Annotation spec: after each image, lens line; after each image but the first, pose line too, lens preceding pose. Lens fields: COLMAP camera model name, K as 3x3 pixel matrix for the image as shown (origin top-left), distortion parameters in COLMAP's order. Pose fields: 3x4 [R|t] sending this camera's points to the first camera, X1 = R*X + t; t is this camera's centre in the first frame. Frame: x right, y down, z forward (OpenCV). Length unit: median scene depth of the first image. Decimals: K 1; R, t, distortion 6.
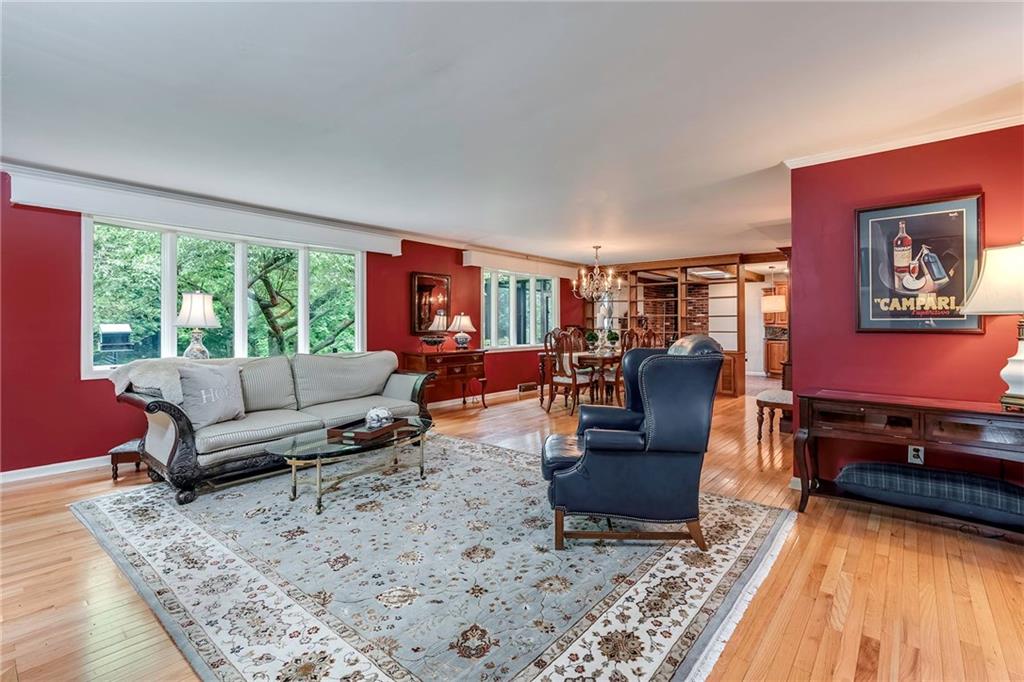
lens RADIAL K [[462.0, 0, 520.7], [0, 462.0, 316.1], [0, 0, 1]] dist [0.000585, 0.000129]
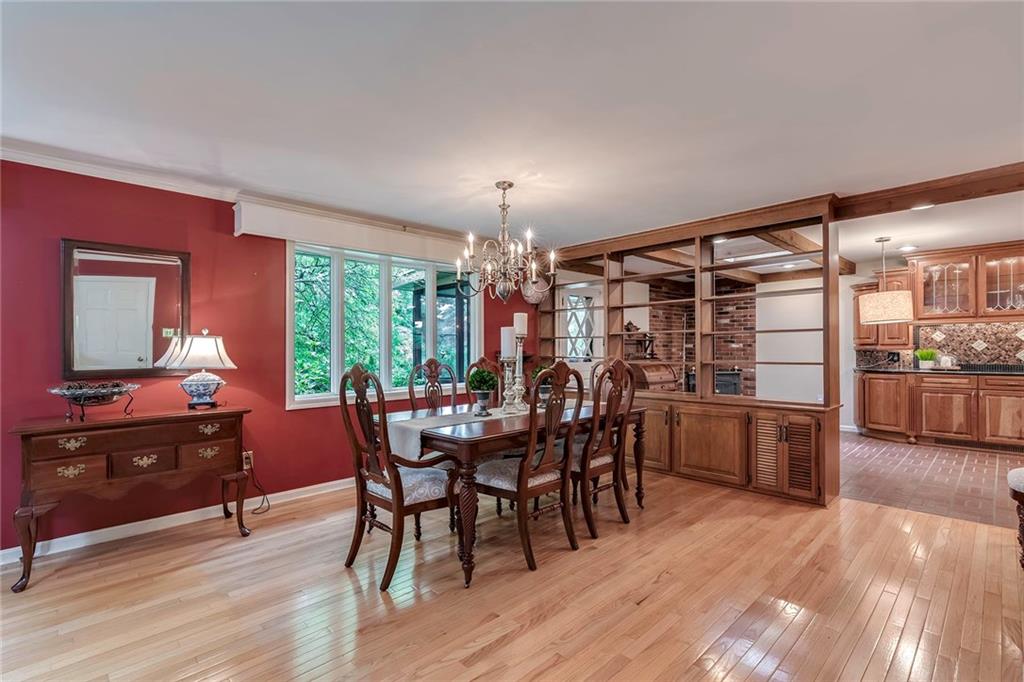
lens RADIAL K [[445.9, 0, 508.3], [0, 445.9, 347.6], [0, 0, 1]] dist [0.000204, 0.000042]
pose [[0.993230, -0.009625, -0.115762, 0.203509], [0.011834, 0.999760, 0.018410, 0.005730], [0.115557, -0.019655, 0.993106, 0.511429]]
